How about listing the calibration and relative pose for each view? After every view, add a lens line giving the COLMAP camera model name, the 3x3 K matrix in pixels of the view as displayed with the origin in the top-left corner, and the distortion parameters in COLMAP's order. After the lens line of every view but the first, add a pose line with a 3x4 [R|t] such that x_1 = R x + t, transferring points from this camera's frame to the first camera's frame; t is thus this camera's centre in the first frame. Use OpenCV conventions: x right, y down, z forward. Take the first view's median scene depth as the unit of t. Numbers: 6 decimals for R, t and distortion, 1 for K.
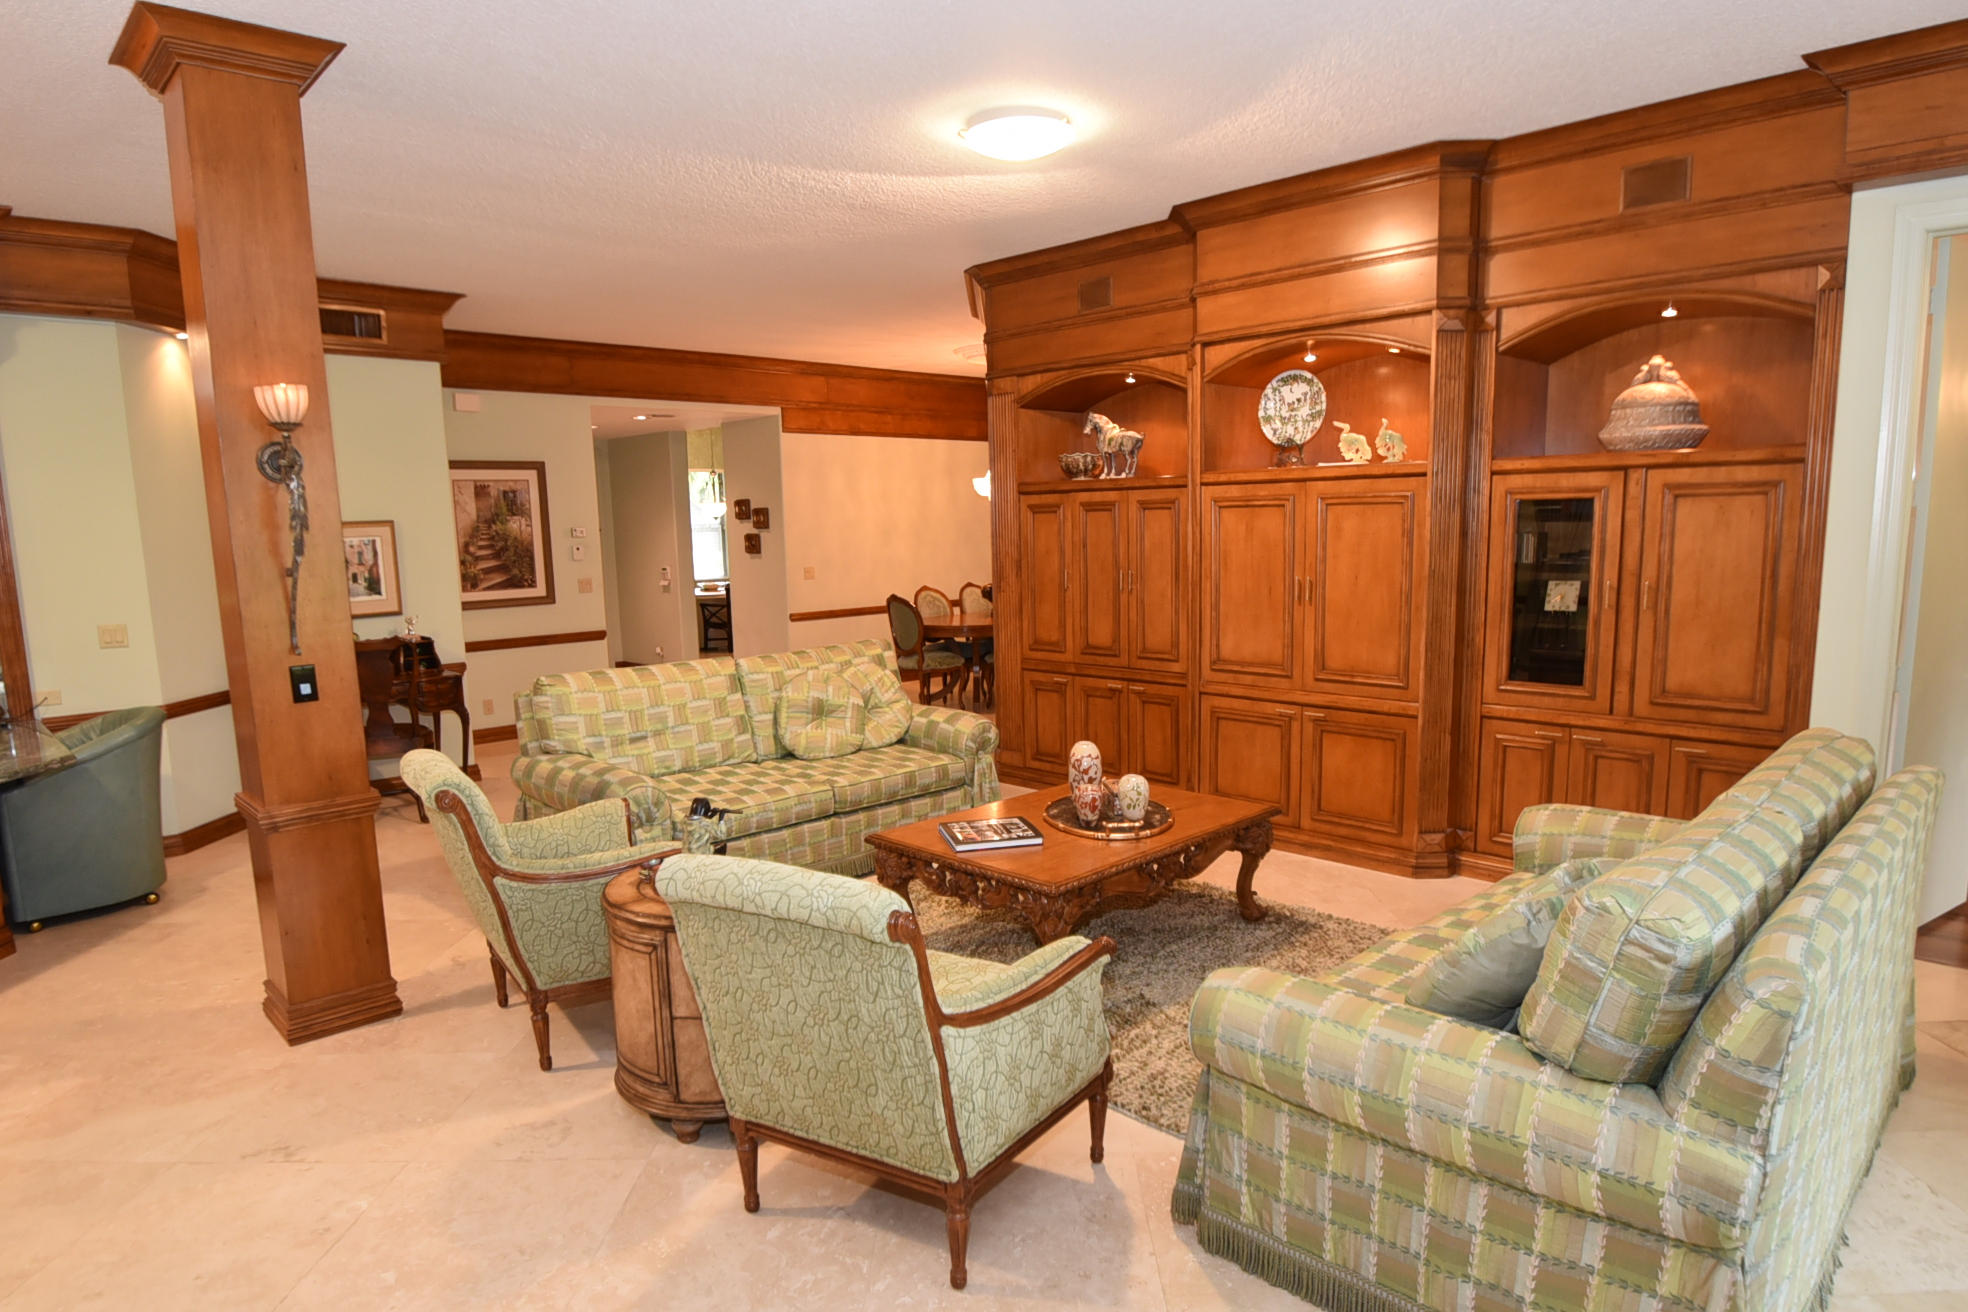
lens RADIAL K [[1143.3, 0, 995.2], [0, 1143.3, 693.8], [0, 0, 1]] dist [-0.031024, 0.000674]
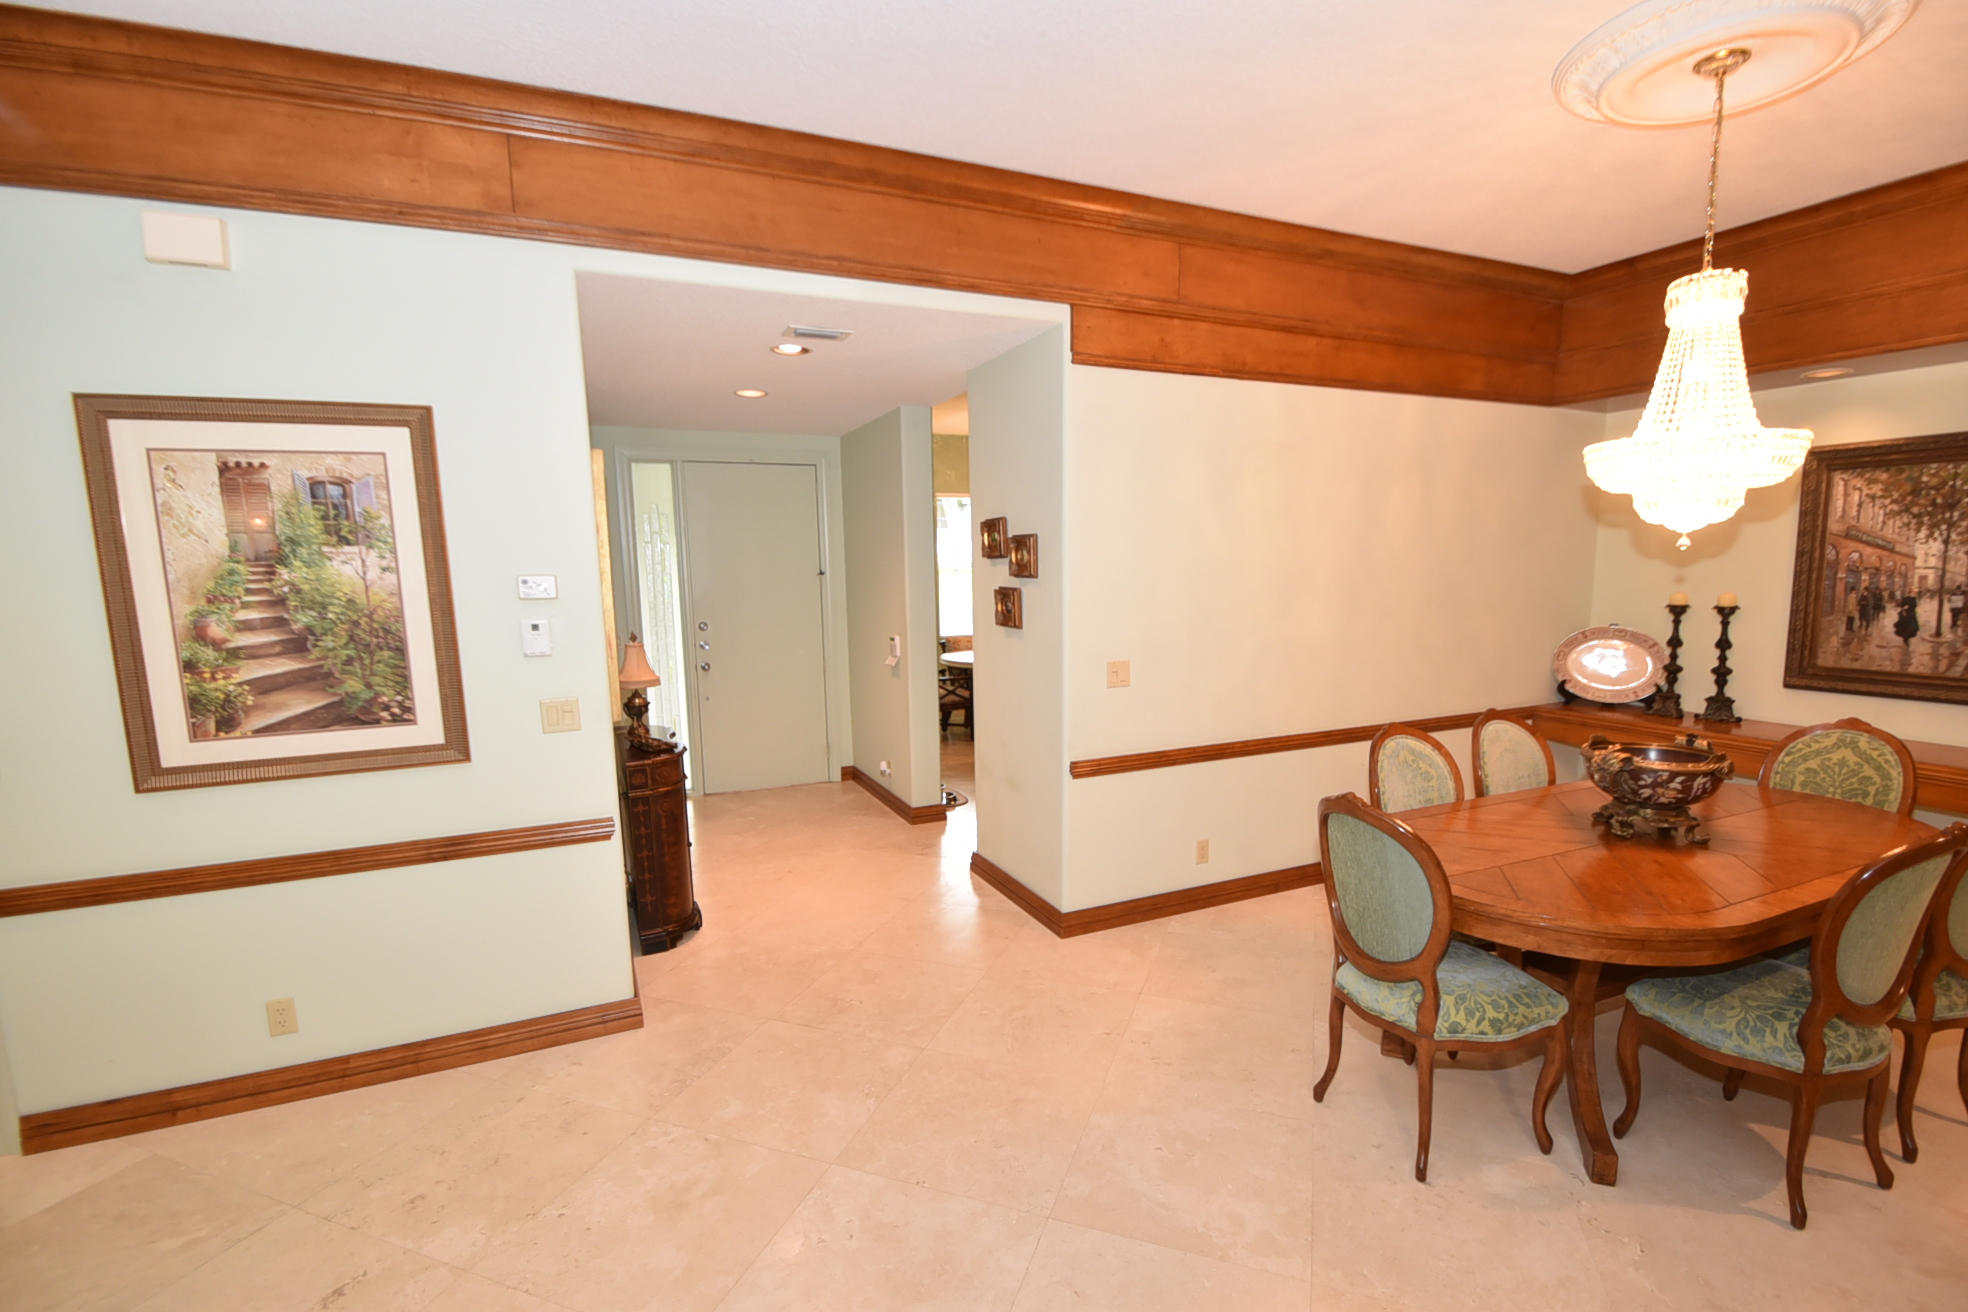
lens RADIAL K [[874.9, 0, 978.9], [0, 874.9, 696.4], [0, 0, 1]] dist [0.014274, -0.017535]
pose [[0.935157, 0.056755, -0.349656, -0.112424], [-0.055556, 0.998365, 0.013466, -0.123060], [0.349849, 0.006832, 0.936781, 0.808527]]
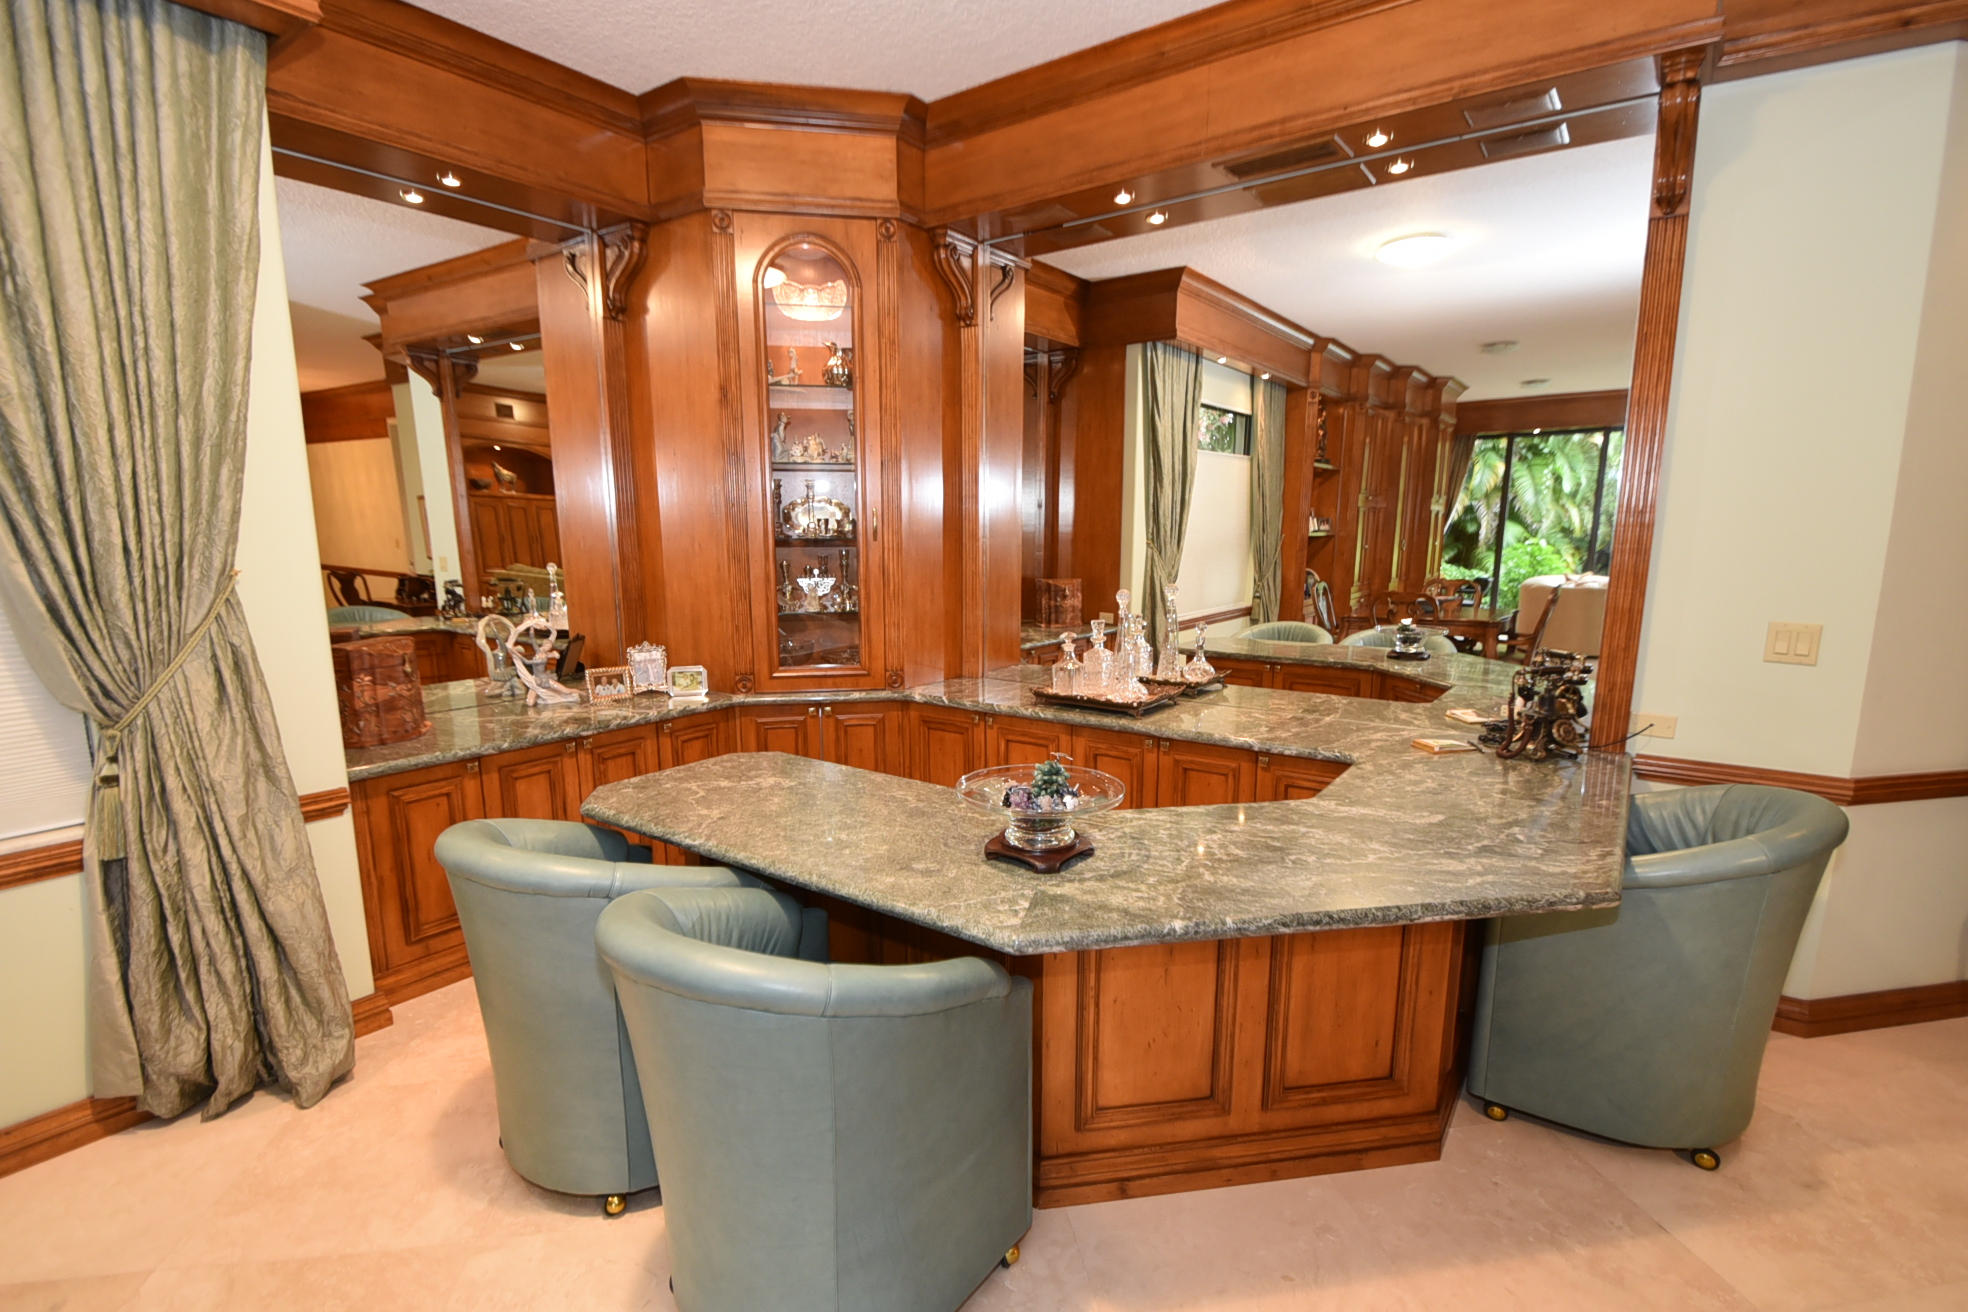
lens RADIAL K [[912.0, 0, 993.2], [0, 912.0, 695.9], [0, 0, 1]] dist [0.009792, -0.015789]
pose [[0.161073, 0.204639, -0.965494, -0.258261], [-0.150457, 0.971925, 0.180901, -0.031130], [0.975407, 0.116127, 0.187341, 0.335744]]
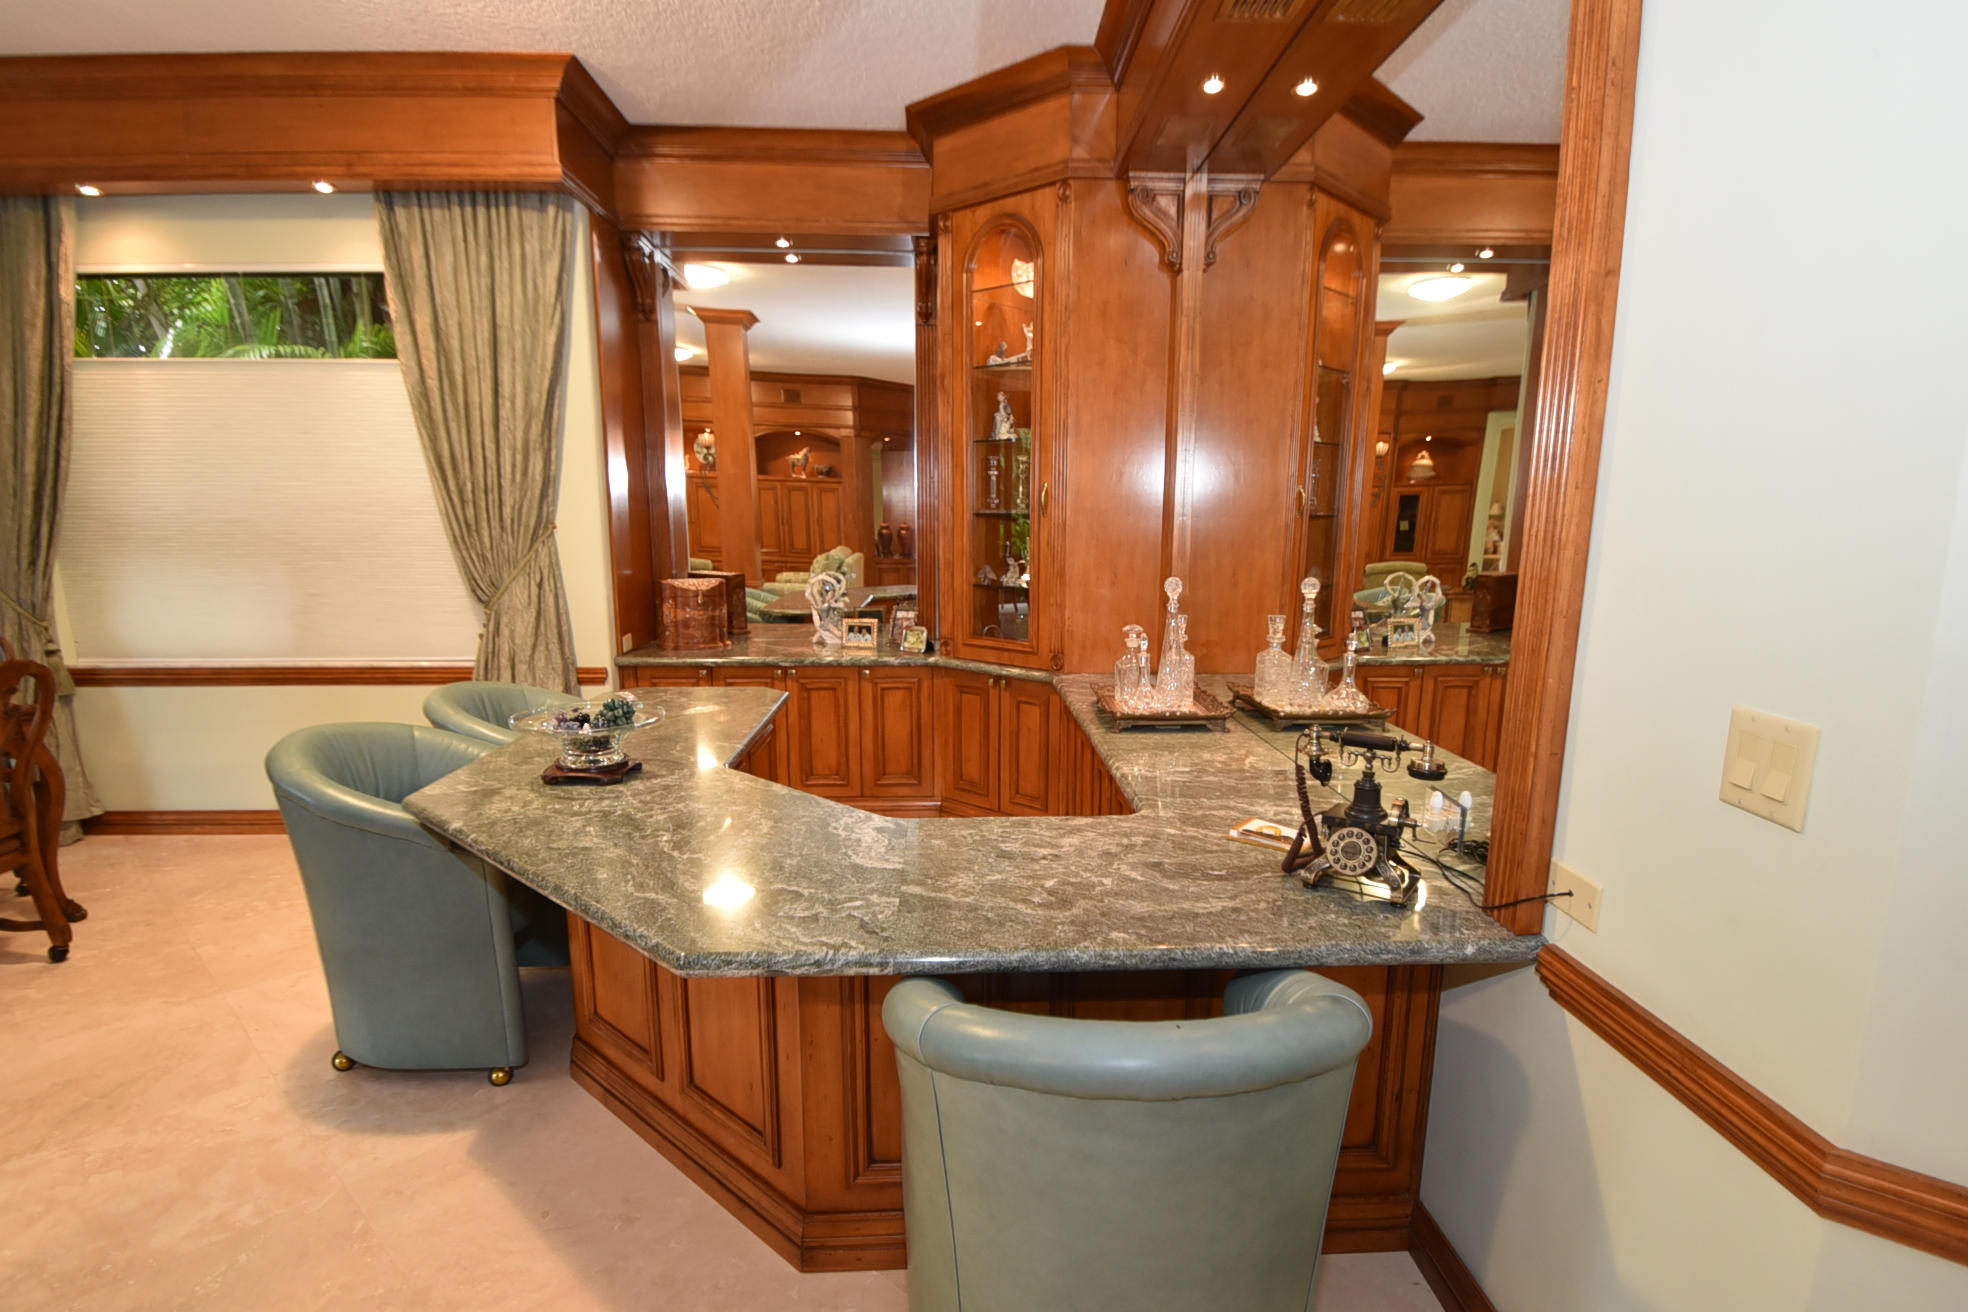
lens RADIAL K [[974.2, 0, 984.3], [0, 974.2, 702.1], [0, 0, 1]] dist [0.000644, -0.016955]
pose [[-0.675780, 0.158758, -0.719804, -0.346762], [-0.101558, 0.947163, 0.304250, -0.069915], [0.730074, 0.278708, -0.623950, 0.645755]]
